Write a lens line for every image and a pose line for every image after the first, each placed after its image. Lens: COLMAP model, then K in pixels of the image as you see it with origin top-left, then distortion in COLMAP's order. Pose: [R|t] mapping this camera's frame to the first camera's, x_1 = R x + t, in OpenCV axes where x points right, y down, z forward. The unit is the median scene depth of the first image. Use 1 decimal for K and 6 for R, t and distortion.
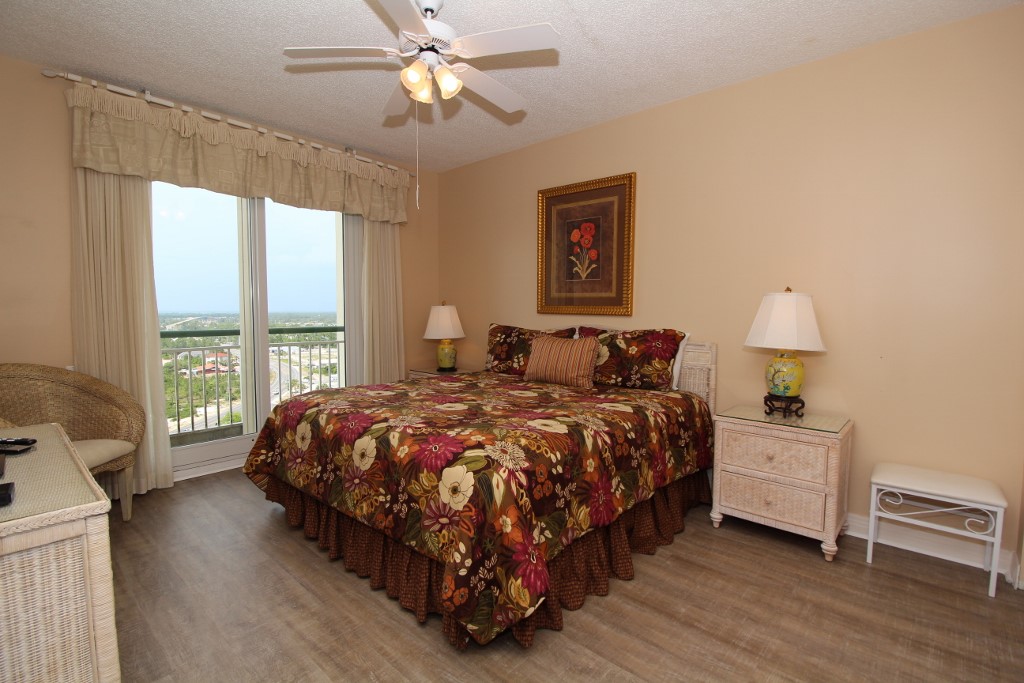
lens RADIAL K [[483.1, 0, 507.7], [0, 483.1, 337.0], [0, 0, 1]] dist [0.000131, -0.000850]
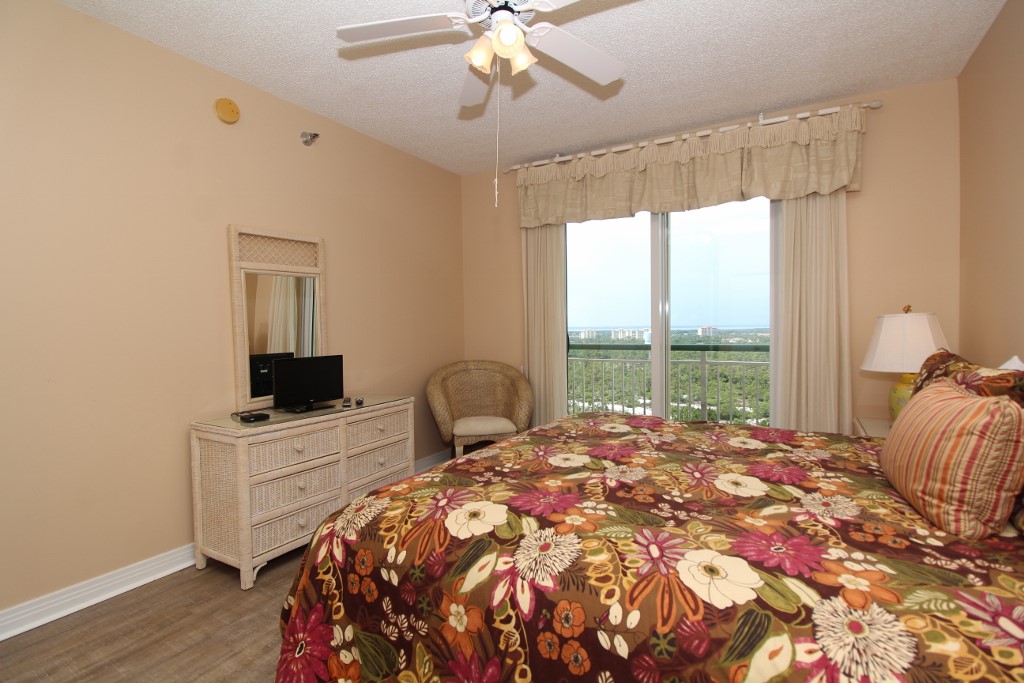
lens RADIAL K [[483.1, 0, 507.7], [0, 483.1, 337.0], [0, 0, 1]] dist [0.000131, -0.000850]
pose [[0.195534, 0.017017, -0.980549, 0.452452], [-0.043492, 0.999016, 0.008664, -0.033301], [0.979732, 0.040952, 0.196081, 0.603147]]
